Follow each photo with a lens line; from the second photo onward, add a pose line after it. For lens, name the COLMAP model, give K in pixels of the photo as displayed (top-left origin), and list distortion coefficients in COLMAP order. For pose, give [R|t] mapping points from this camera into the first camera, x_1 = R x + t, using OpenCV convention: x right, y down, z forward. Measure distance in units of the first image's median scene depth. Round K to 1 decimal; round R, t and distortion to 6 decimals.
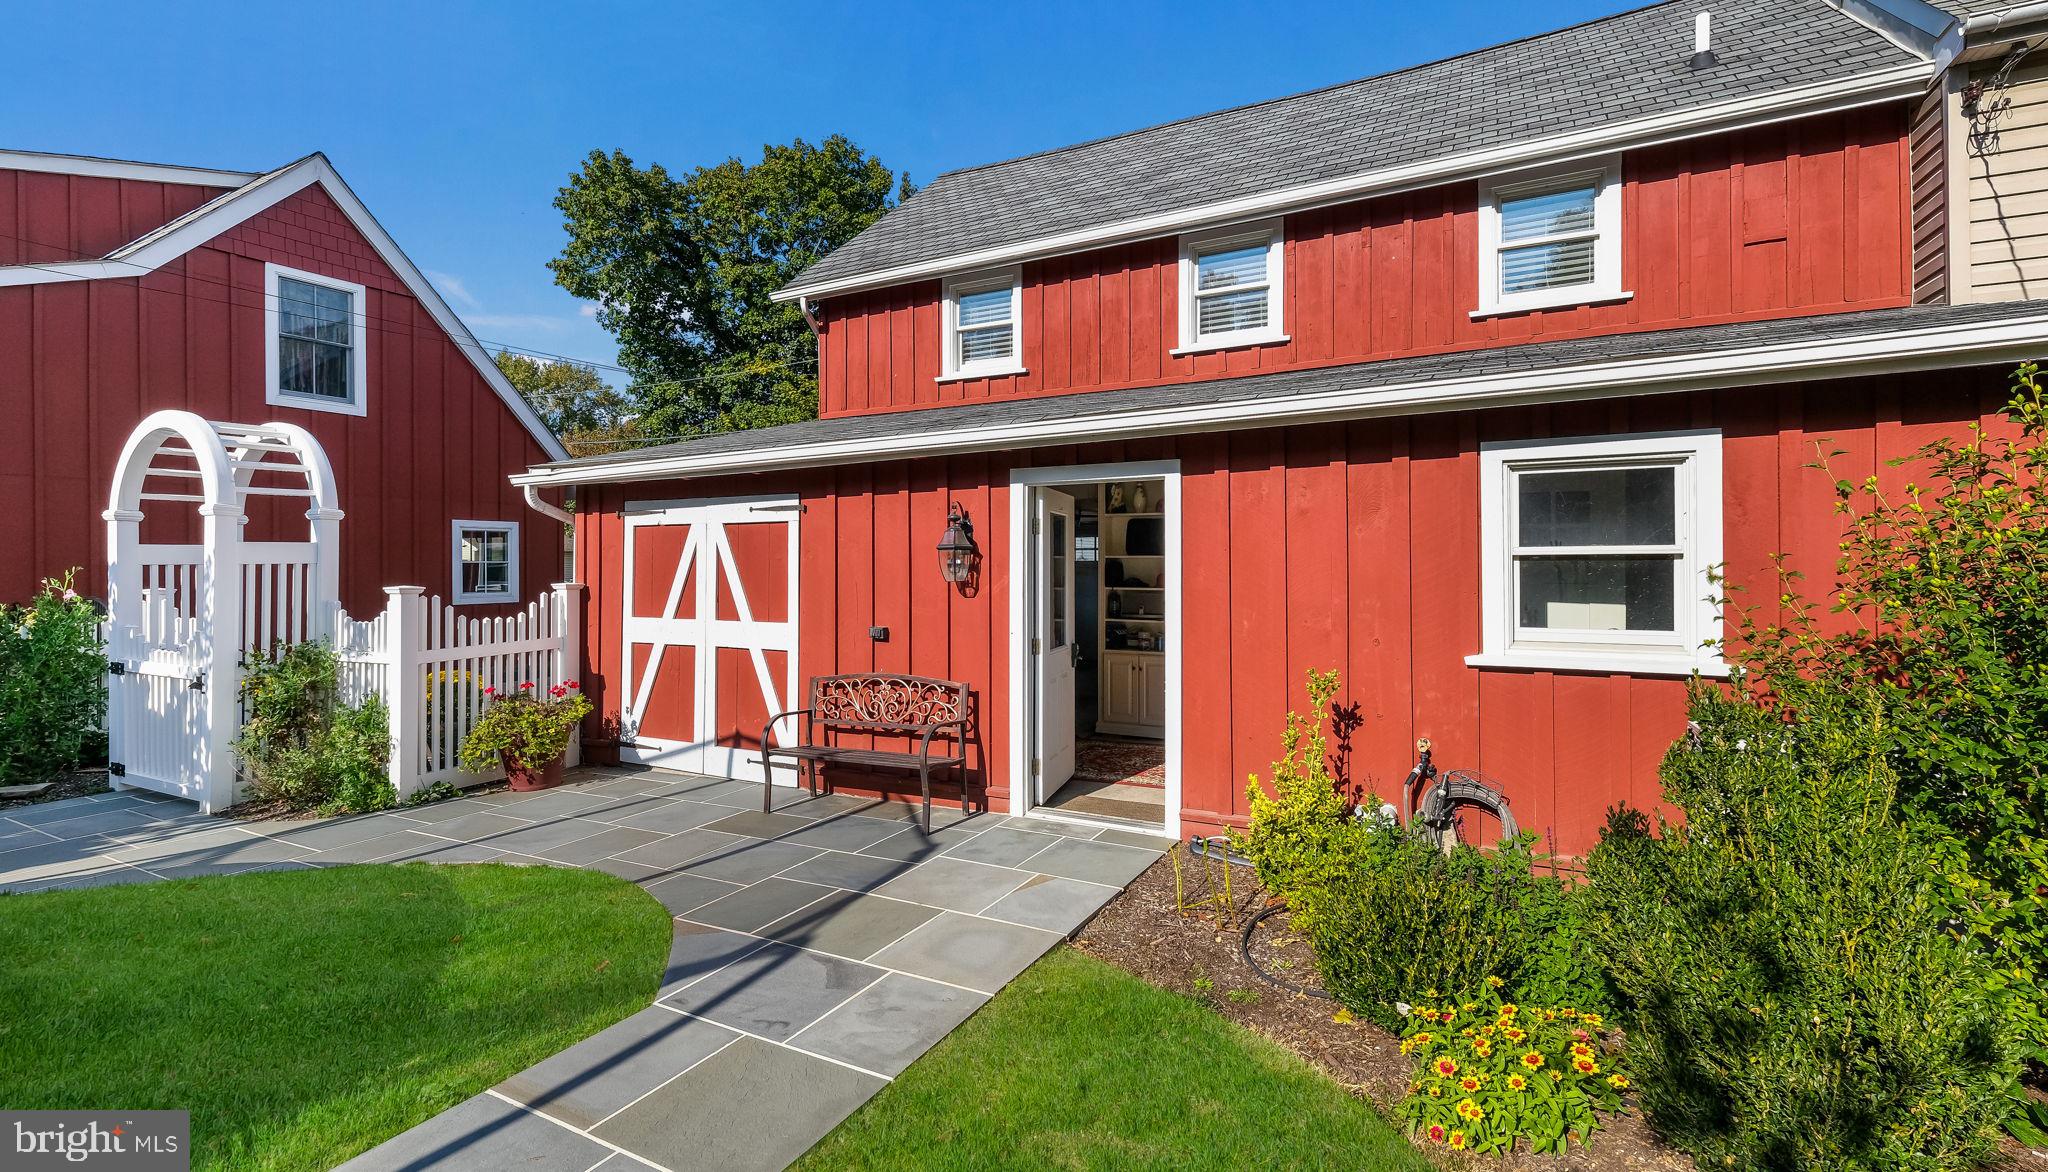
lens RADIAL K [[922.7, 0, 1024.0], [0, 922.7, 586.0], [0, 0, 1]] dist [-0.000547, -0.000086]
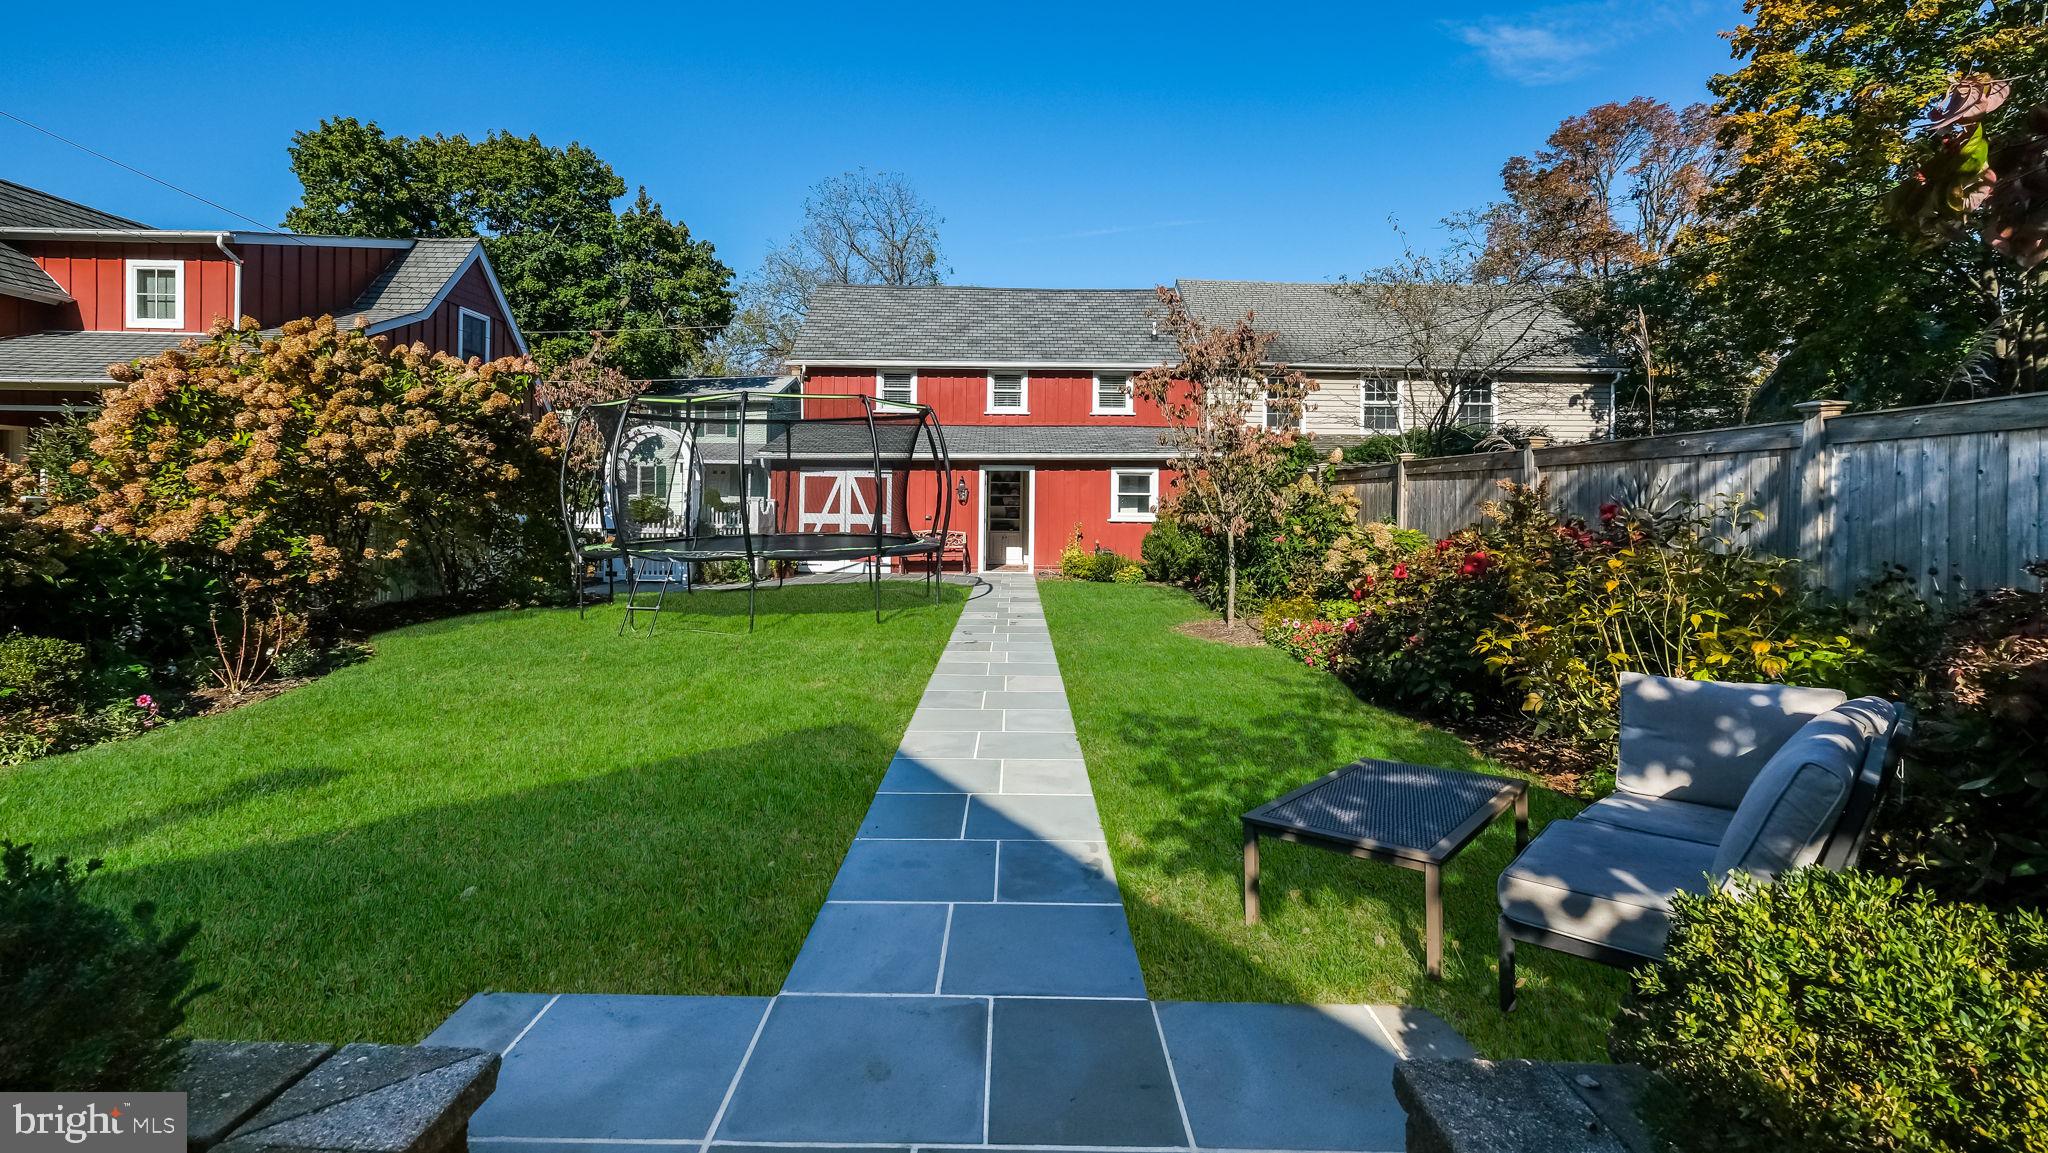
lens RADIAL K [[908.0, 0, 1024.0], [0, 908.0, 576.5], [0, 0, 1]] dist [-0.009767, 0.000042]
pose [[0.872066, -0.025628, 0.488717, -1.222008], [-0.003852, 0.998237, 0.059221, 0.062423], [-0.489373, -0.053527, 0.870430, -1.572061]]
